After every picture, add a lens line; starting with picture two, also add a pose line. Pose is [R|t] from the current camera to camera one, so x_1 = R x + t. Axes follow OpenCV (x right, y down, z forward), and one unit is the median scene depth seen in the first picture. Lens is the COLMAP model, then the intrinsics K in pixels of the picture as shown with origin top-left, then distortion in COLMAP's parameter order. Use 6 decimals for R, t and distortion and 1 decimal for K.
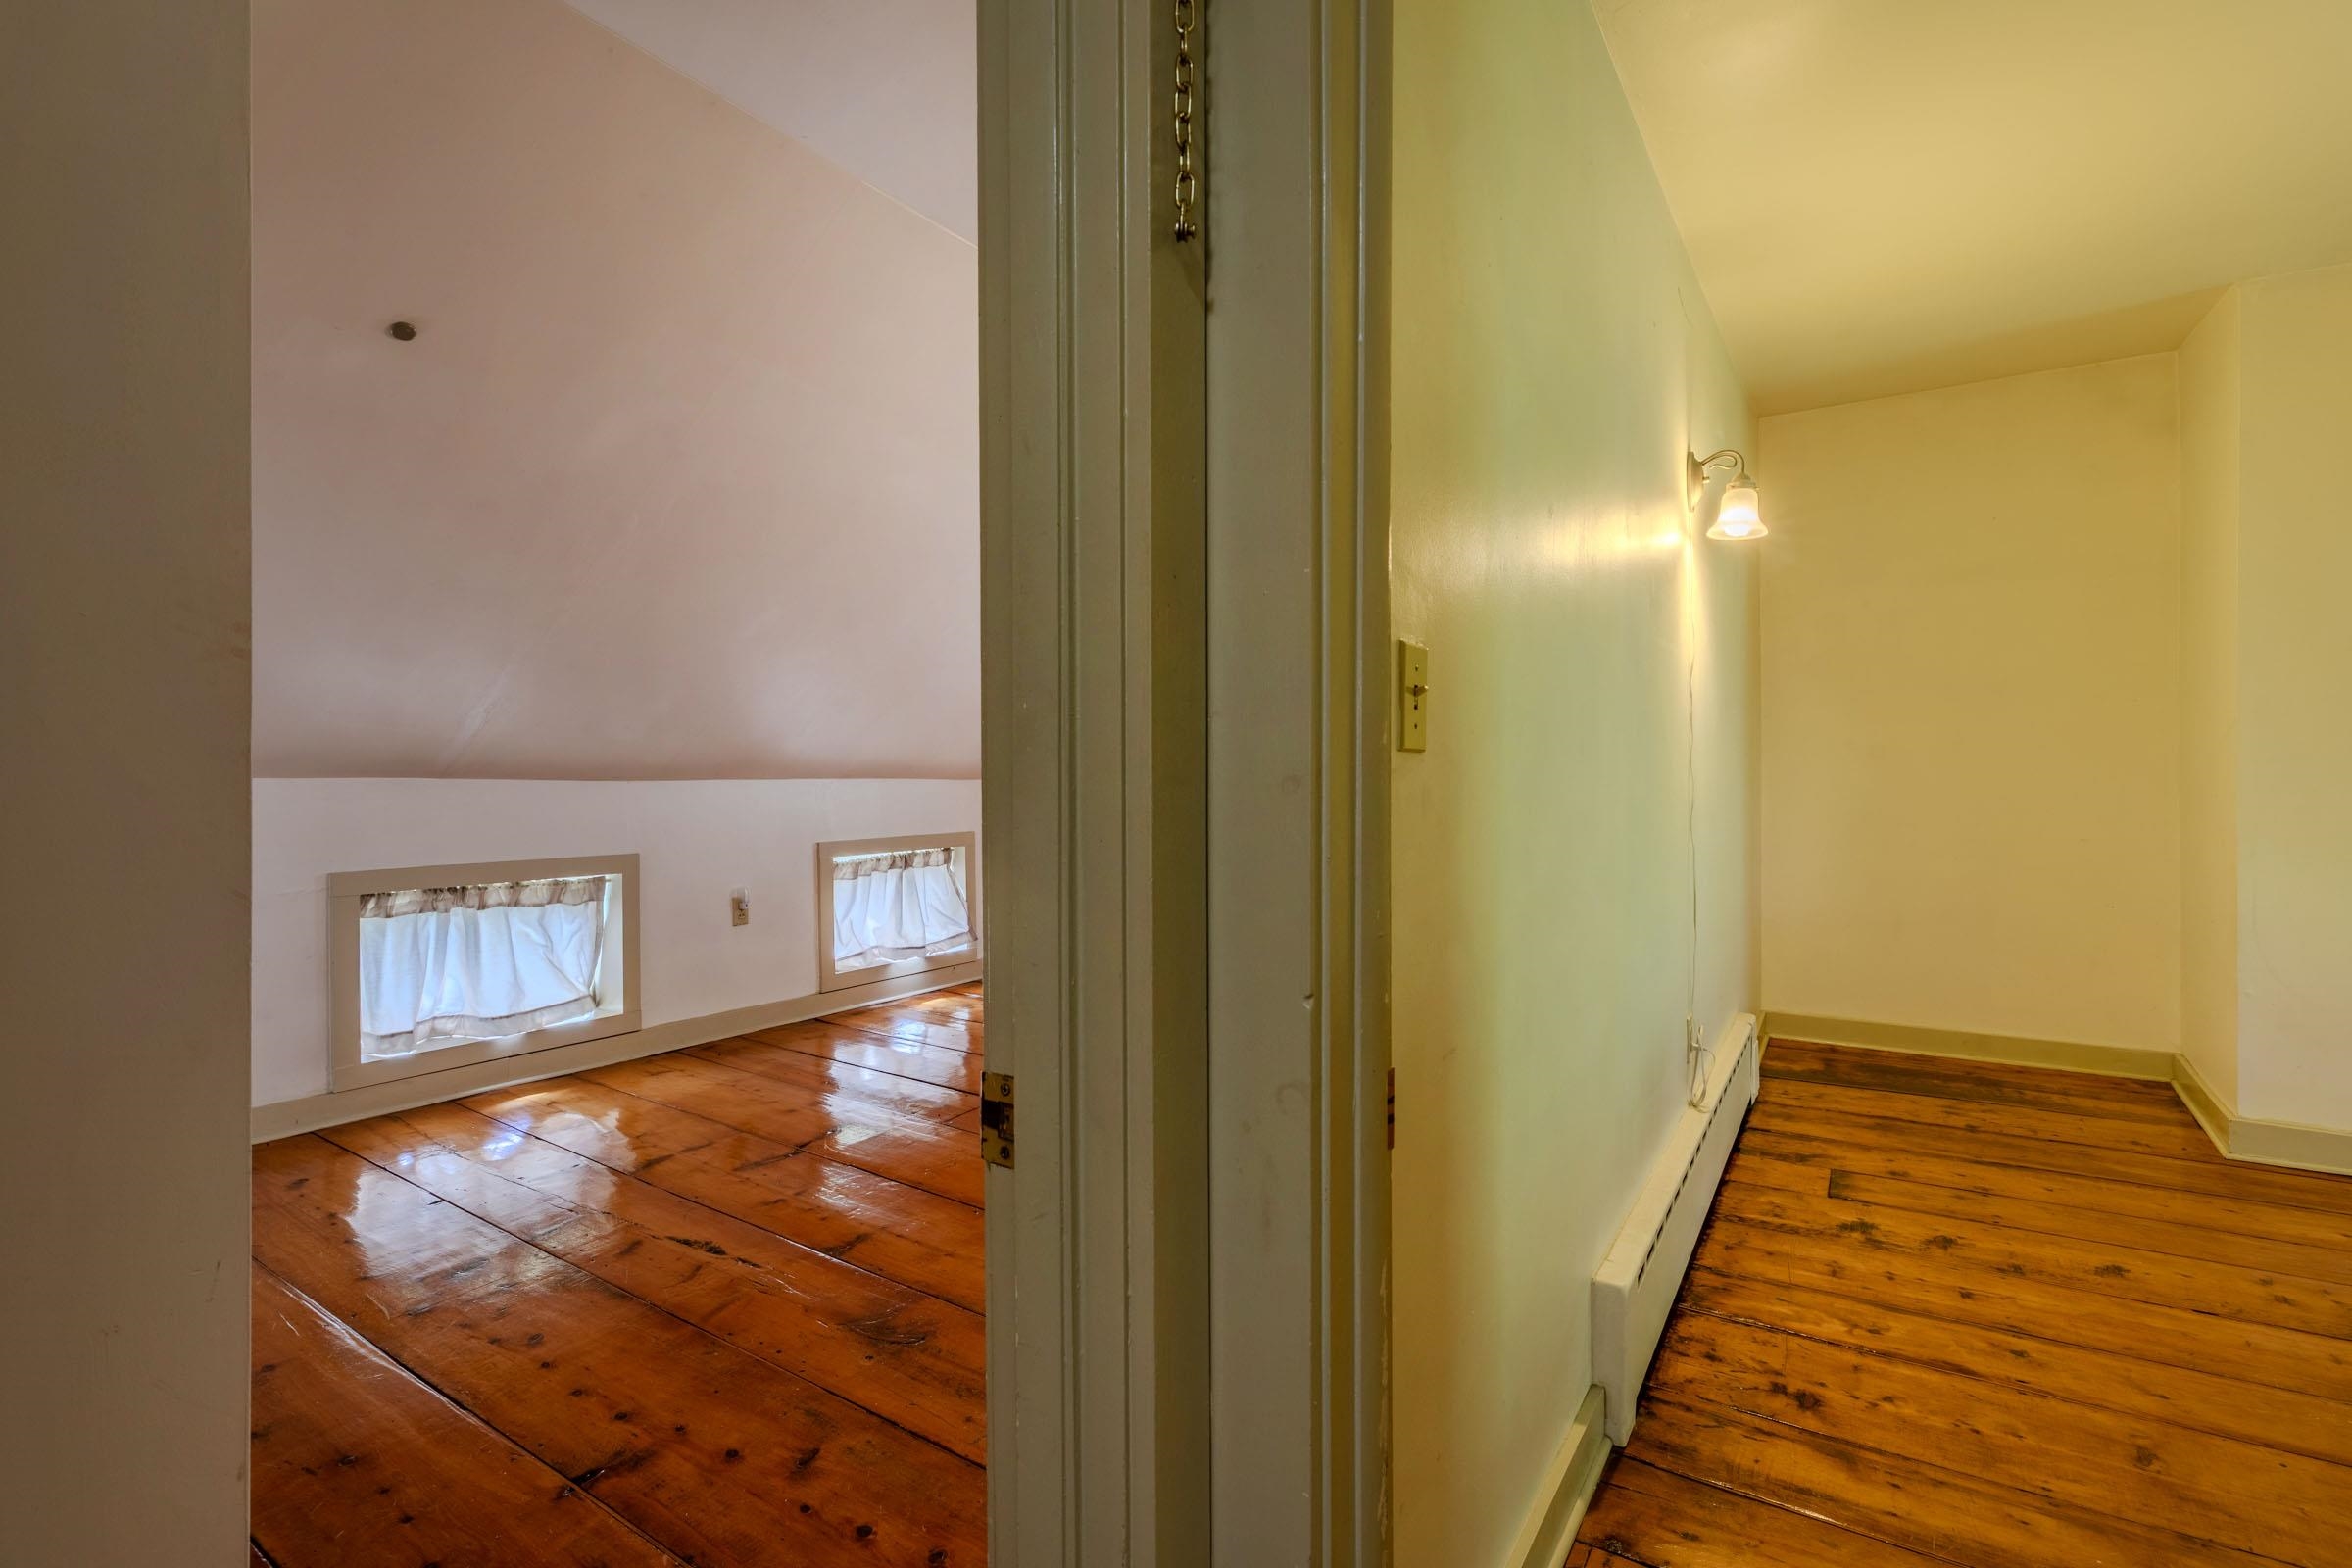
lens RADIAL K [[1076.9, 0, 1174.8], [0, 1076.9, 778.3], [0, 0, 1]] dist [0.004292, -0.000703]
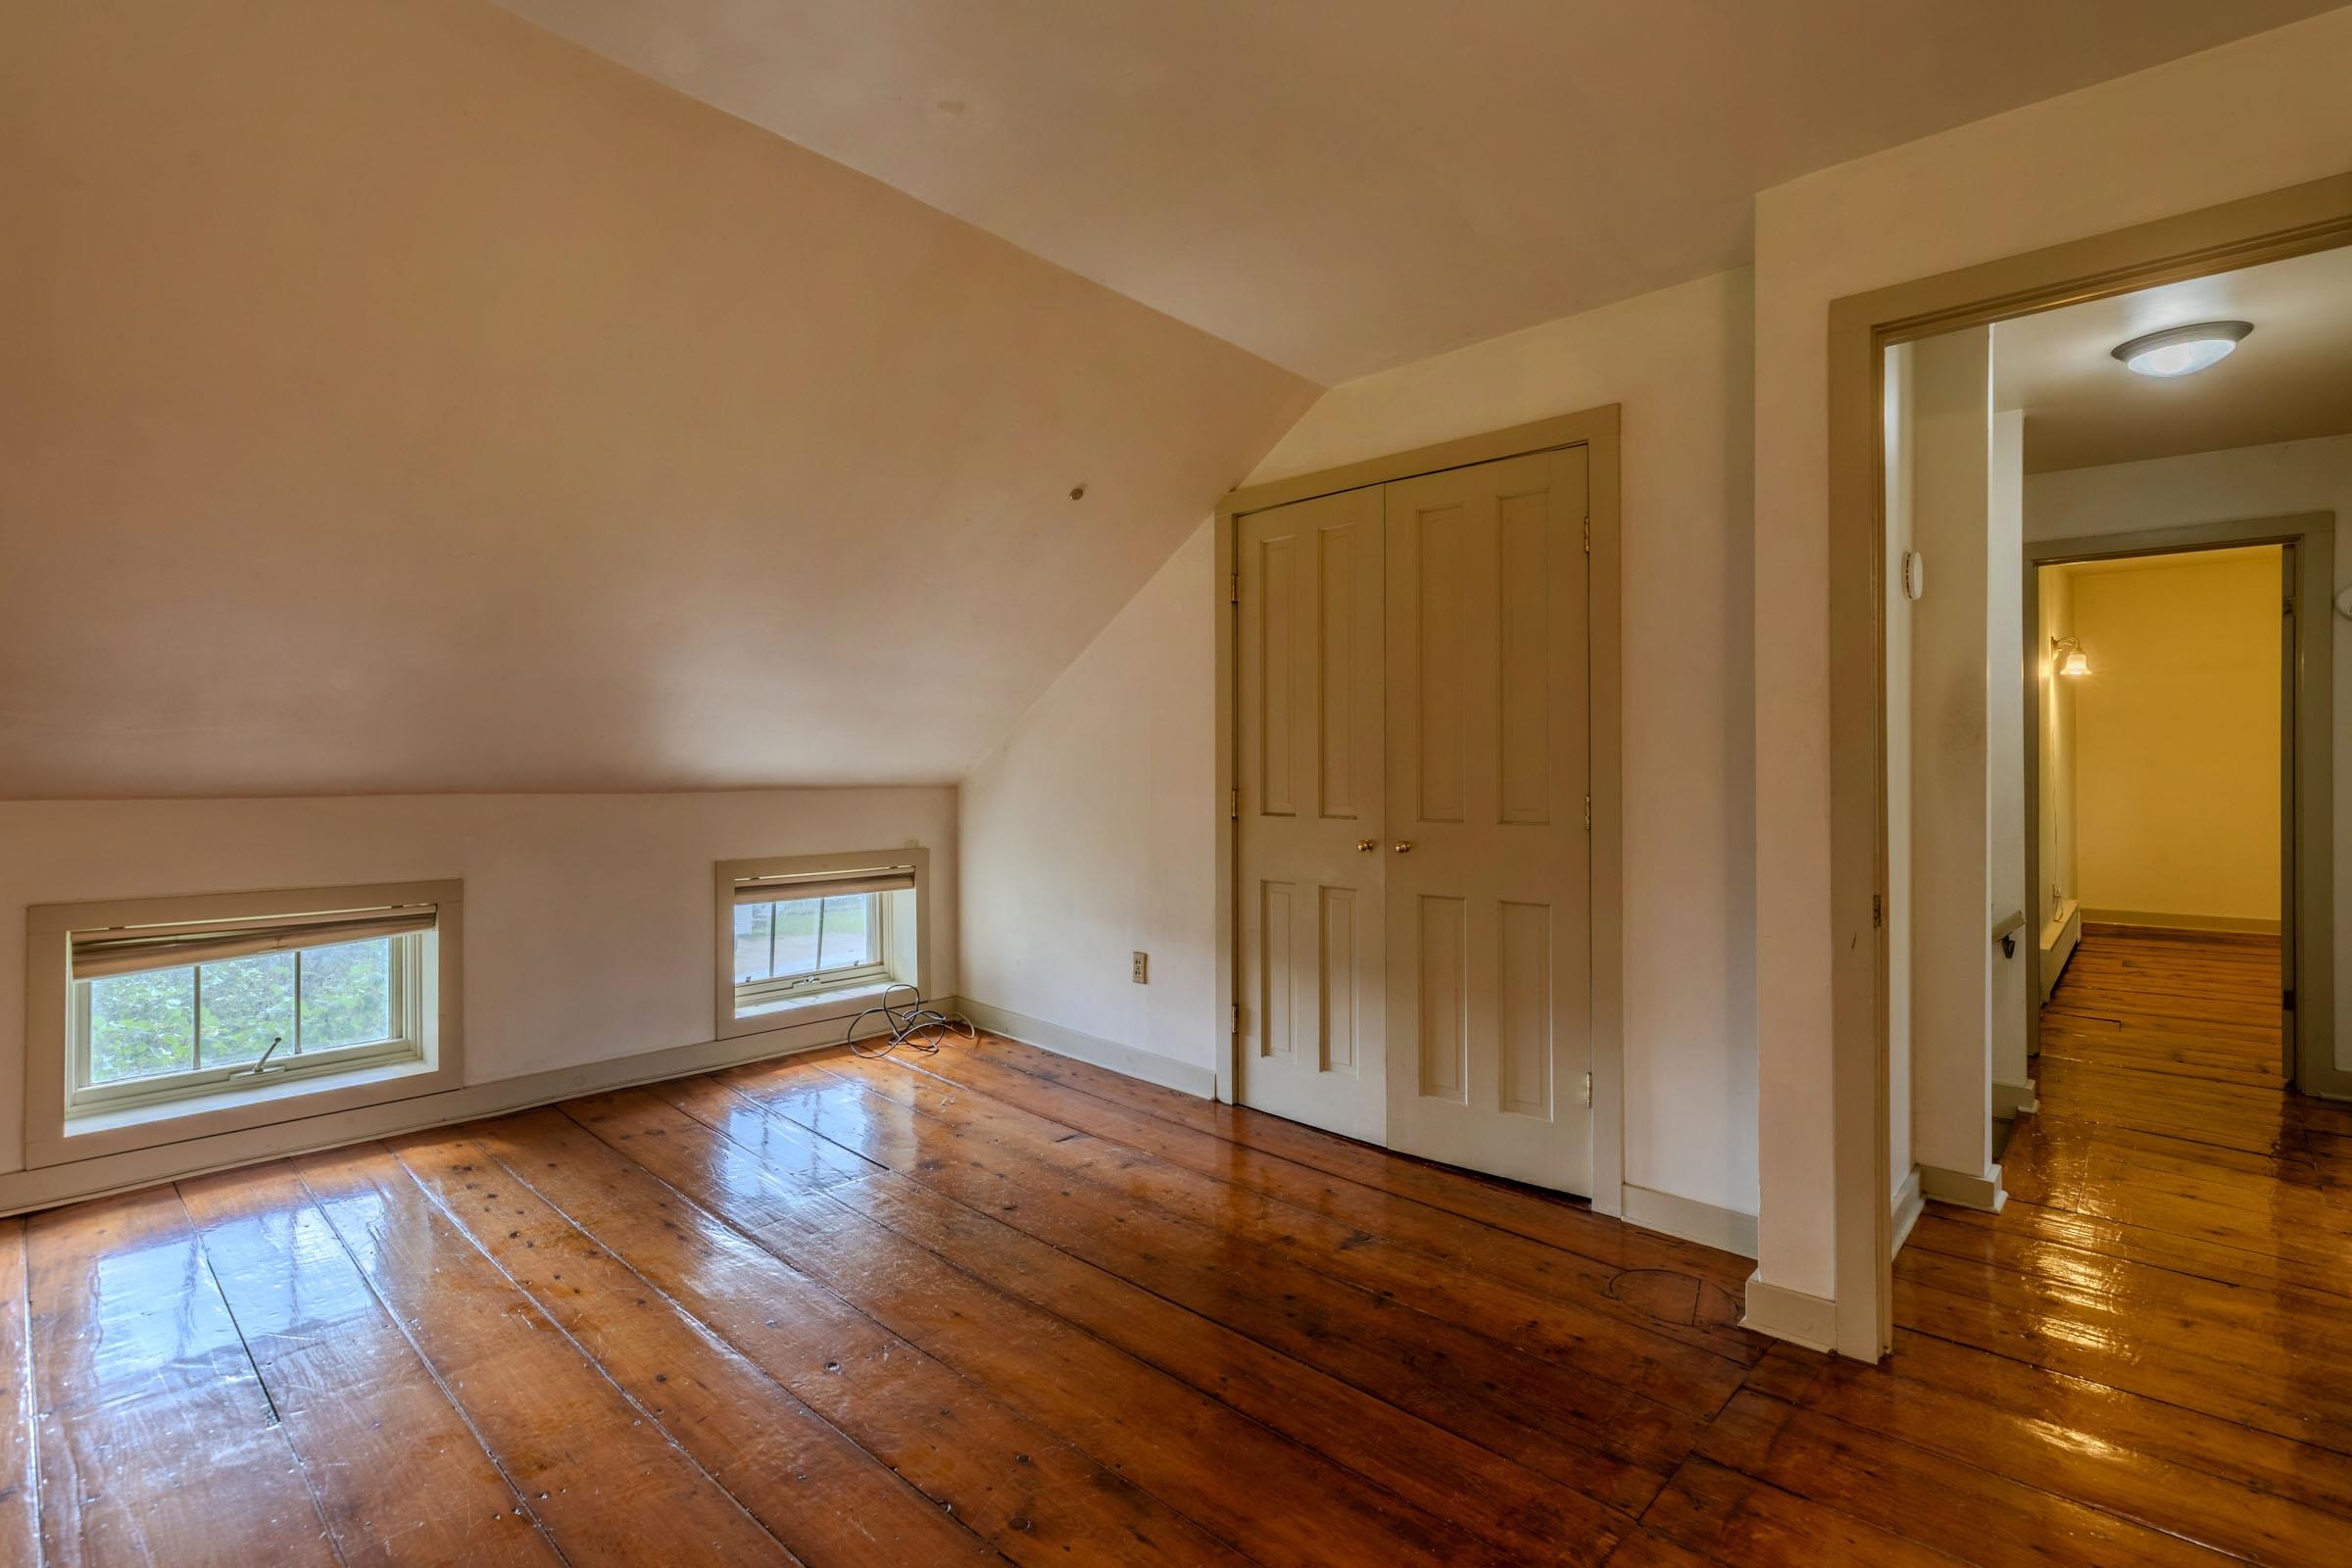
lens RADIAL K [[1076.9, 0, 1182.8], [0, 1076.9, 780.8], [0, 0, 1]] dist [0.004292, -0.000703]
pose [[0.985715, 0.001384, -0.168417, -0.943001], [-0.001788, 0.999996, -0.002244, 0.008962], [0.168413, 0.002513, 0.985713, -1.549779]]
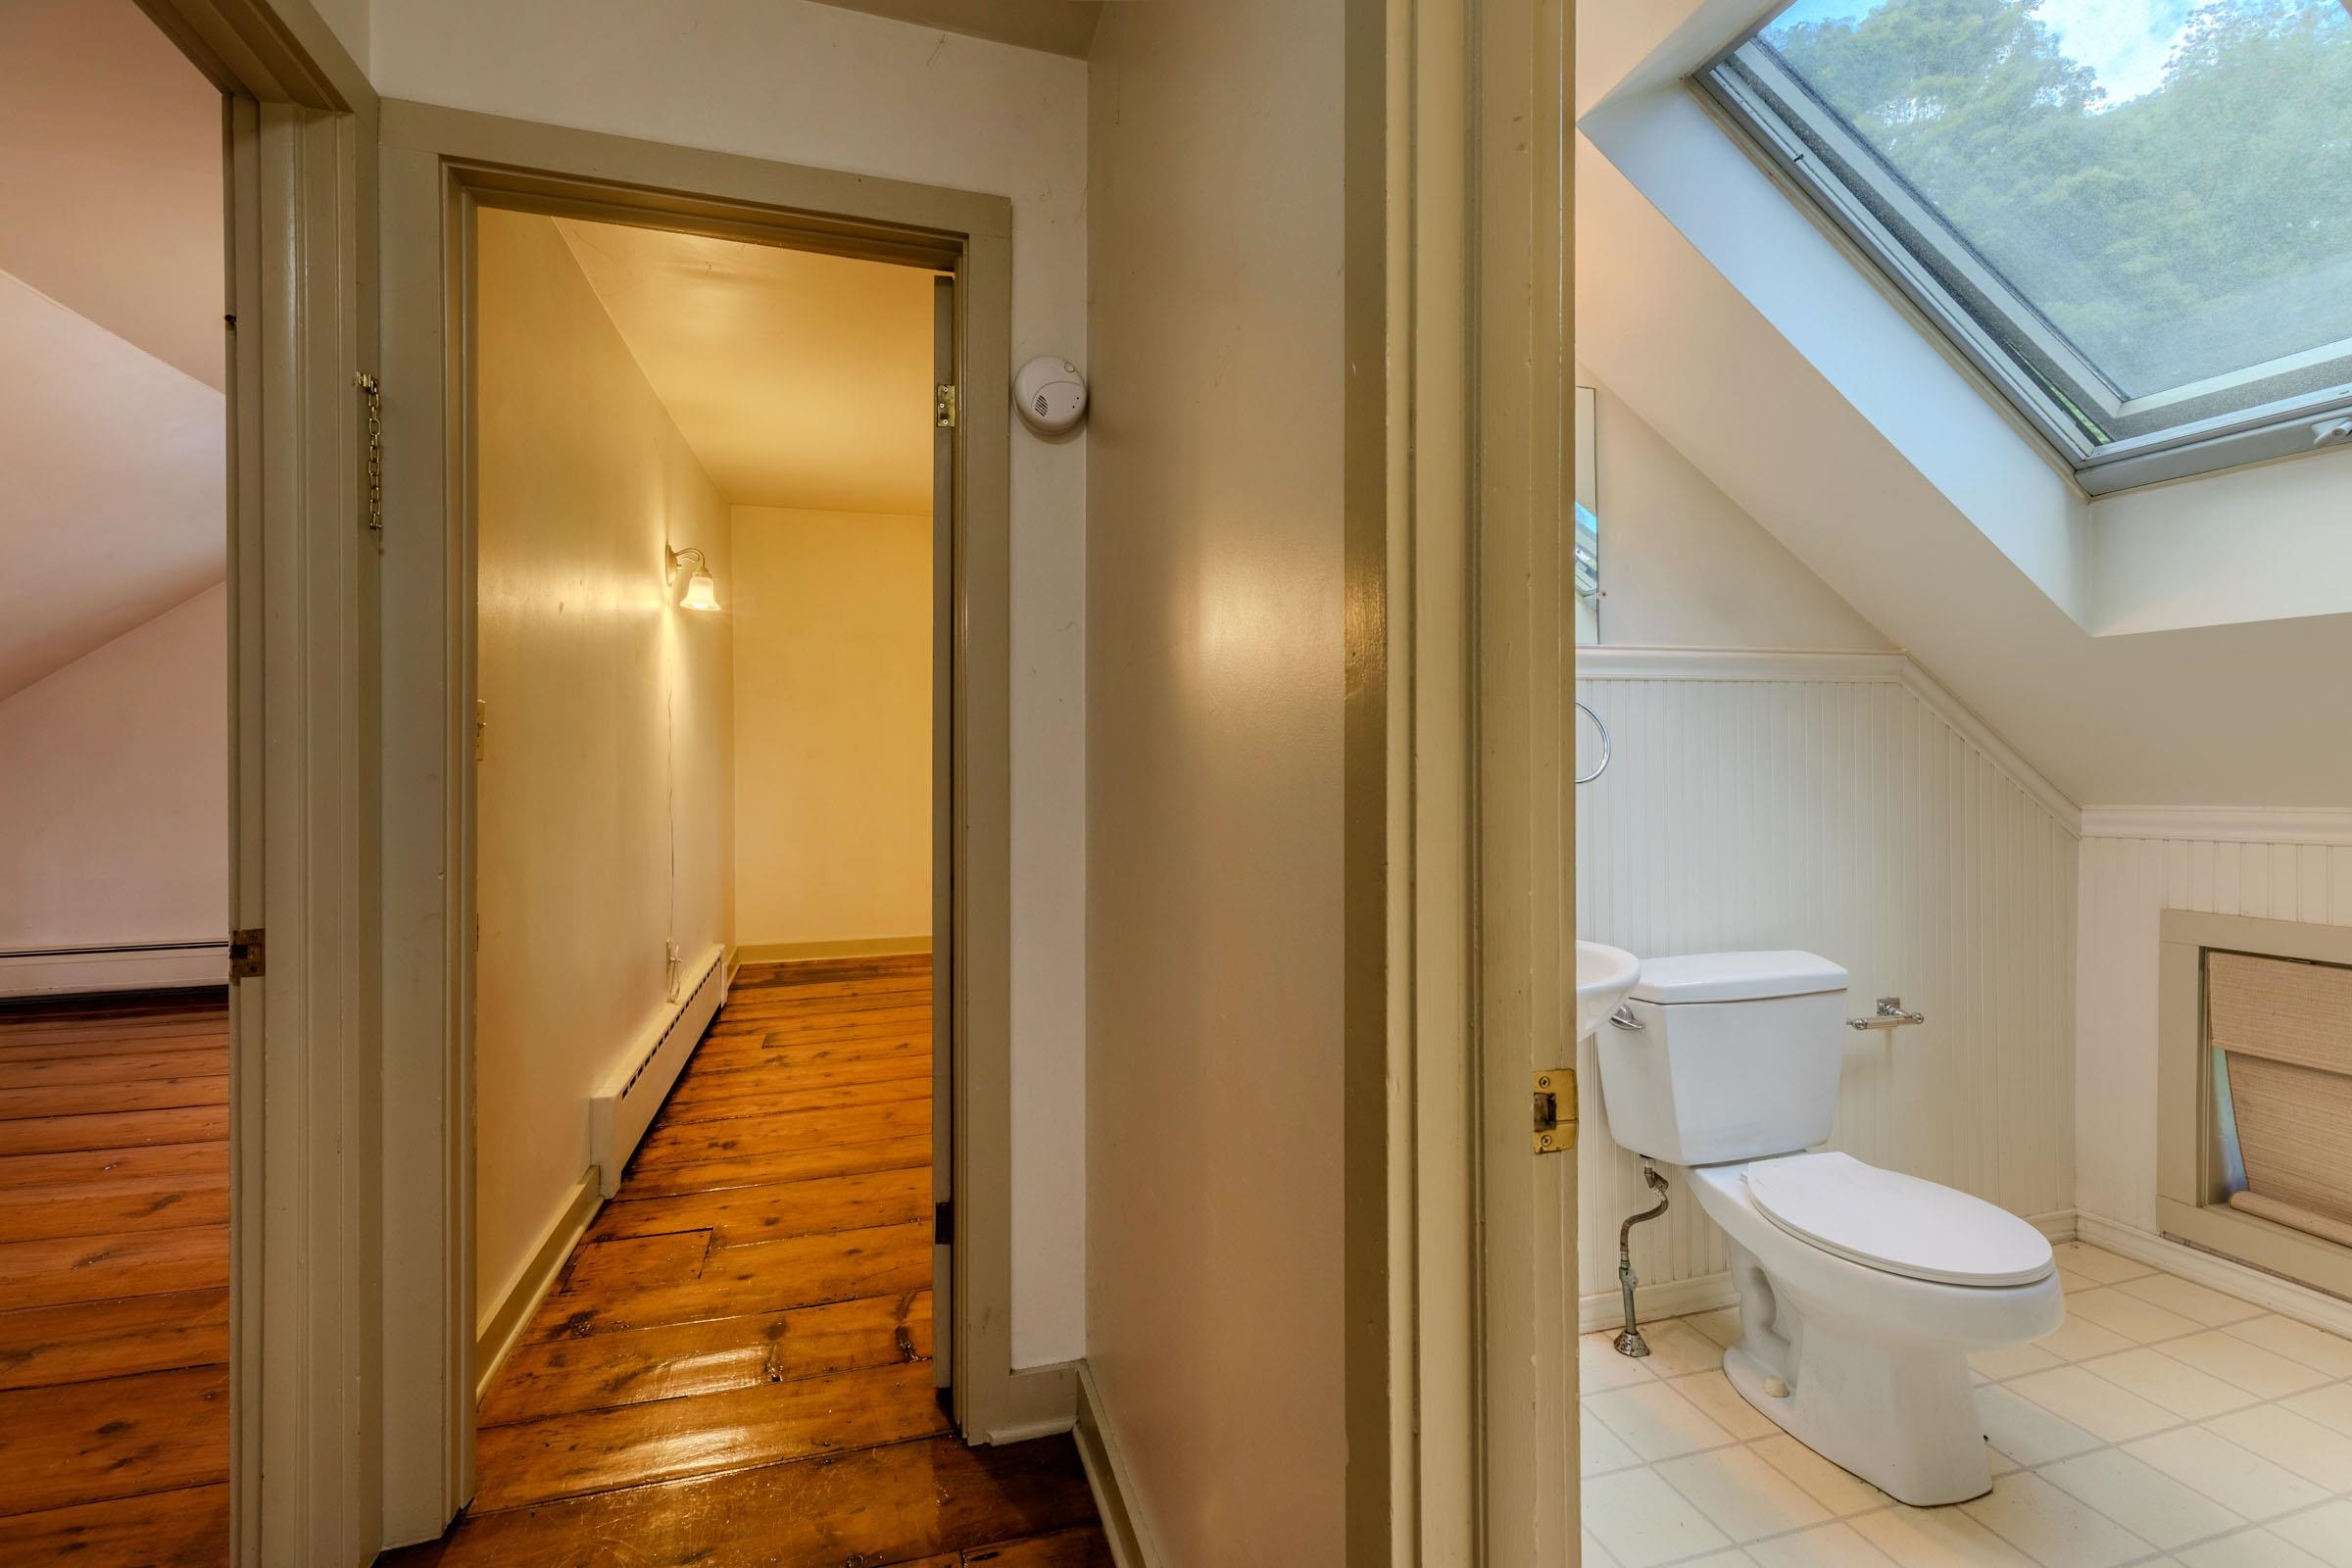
lens RADIAL K [[1076.9, 0, 1188.4], [0, 1076.9, 768.6], [0, 0, 1]] dist [0.004292, -0.000703]
pose [[0.653604, -0.002180, 0.756834, -0.152058], [0.004357, 0.999990, -0.000882, -0.003035], [-0.756824, 0.003874, 0.653607, -0.452096]]
